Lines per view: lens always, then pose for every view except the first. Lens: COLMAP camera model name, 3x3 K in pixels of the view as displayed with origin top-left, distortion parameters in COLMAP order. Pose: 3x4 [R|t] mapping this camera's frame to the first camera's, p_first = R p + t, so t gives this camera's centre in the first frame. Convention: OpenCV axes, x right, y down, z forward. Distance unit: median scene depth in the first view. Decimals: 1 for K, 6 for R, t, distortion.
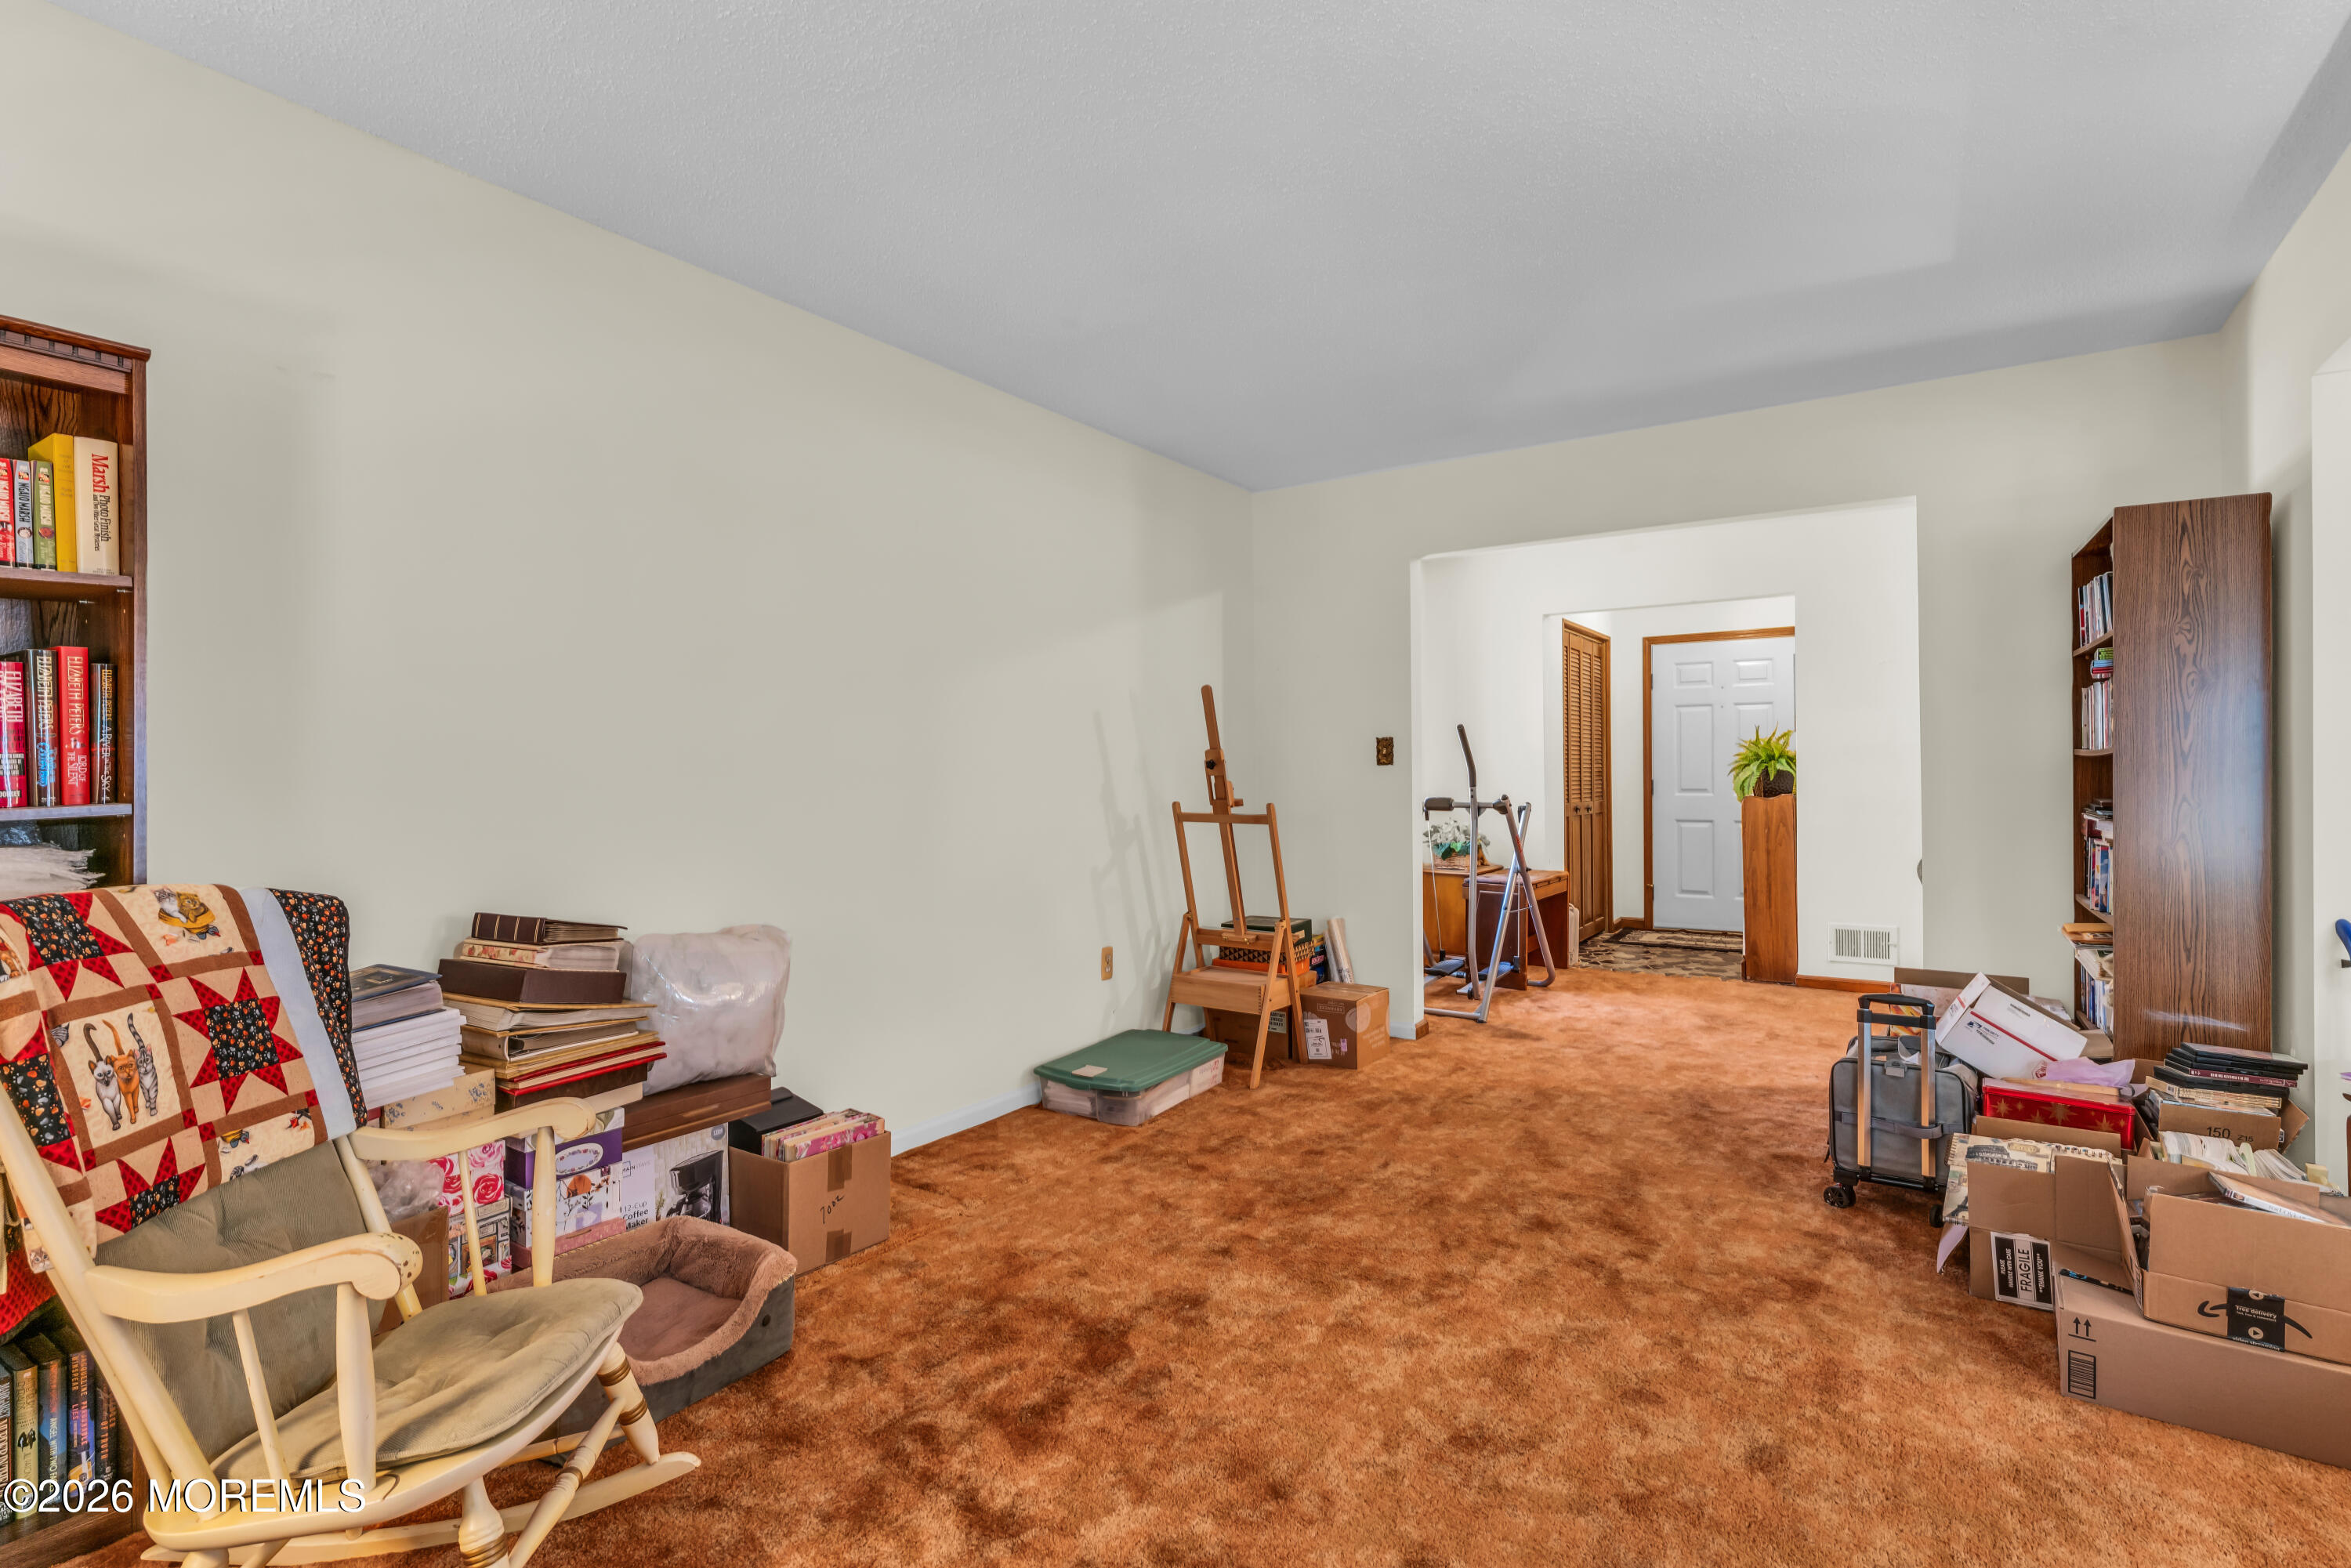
lens RADIAL K [[1169.3, 0, 1175.5], [0, 1169.3, 784.0], [0, 0, 1]] dist [-0.002073, -0.001038]
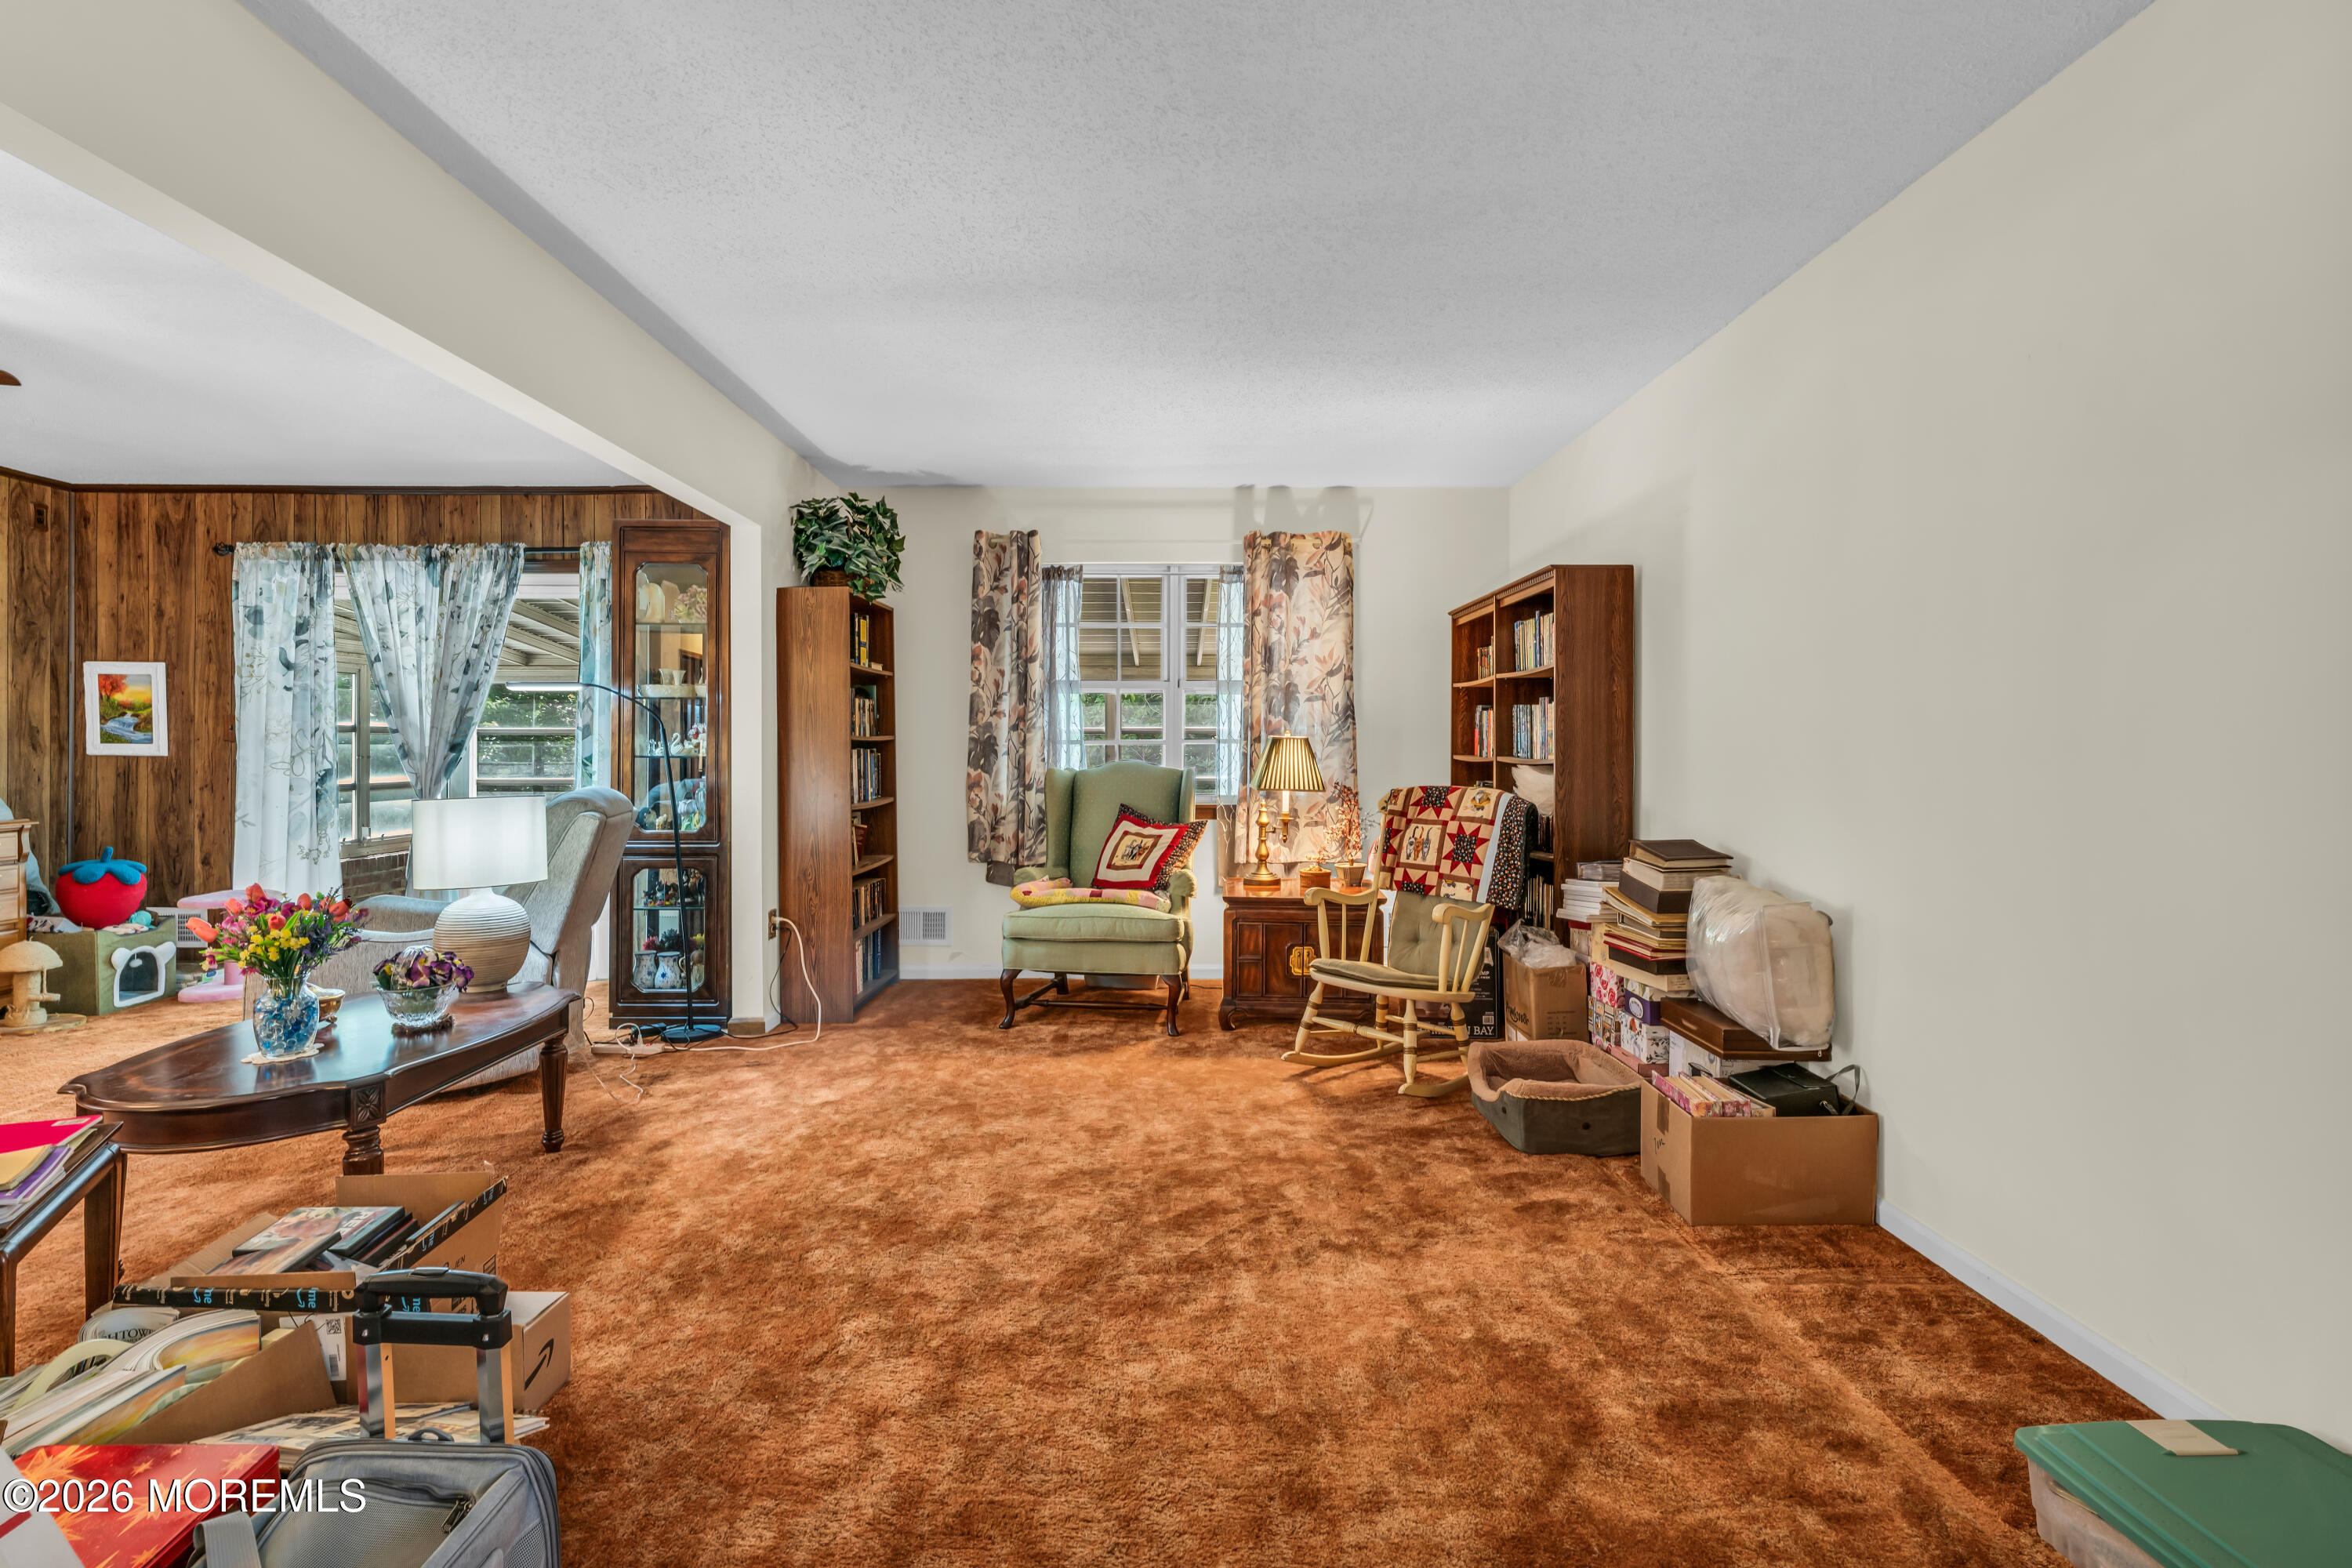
lens RADIAL K [[1152.7, 0, 1181.0], [0, 1152.7, 754.2], [0, 0, 1]] dist [0.000245, 0.000424]
pose [[-0.806821, 0.017014, -0.590551, 1.220209], [-0.000543, 0.999563, 0.029540, -0.067863], [0.590796, 0.024154, -0.806459, 2.707472]]
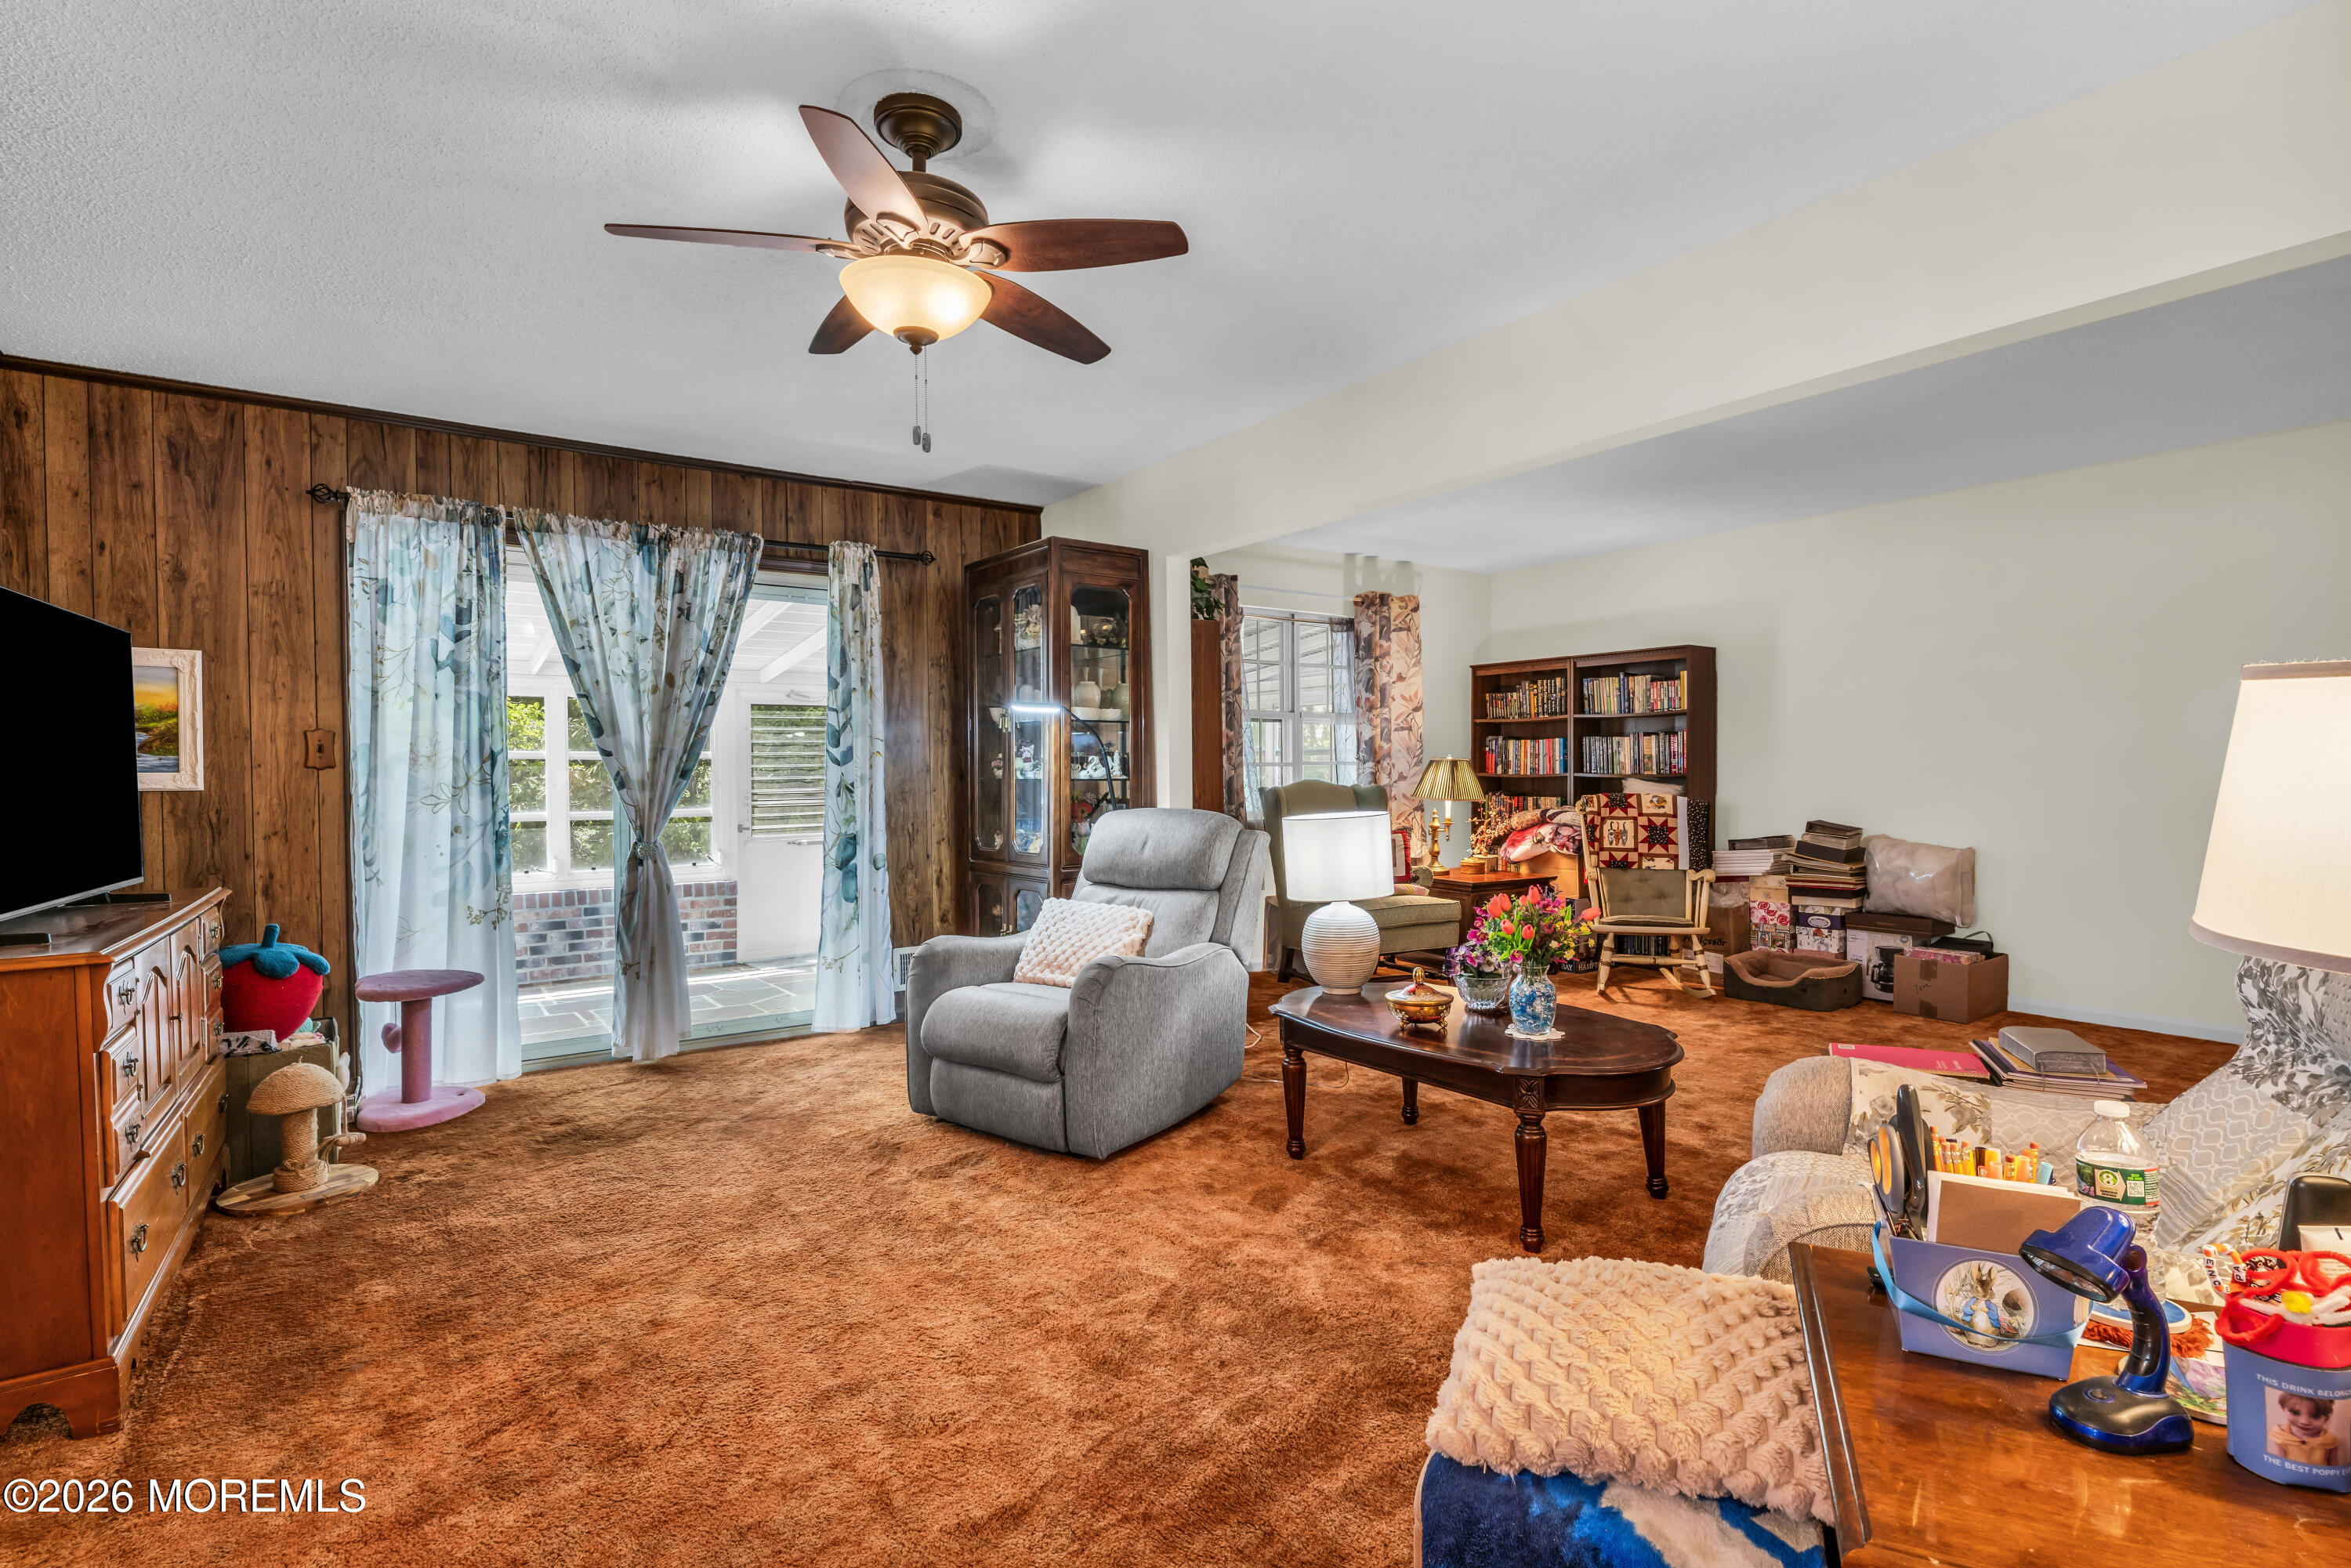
lens RADIAL K [[1169.3, 0, 1175.5], [0, 1169.3, 784.0], [0, 0, 1]] dist [-0.002073, -0.001038]
pose [[-0.301267, 0.025234, -0.953206, 3.314961], [-0.005106, 0.999593, 0.028076, -0.046668], [0.953526, 0.013326, -0.301016, 0.652352]]
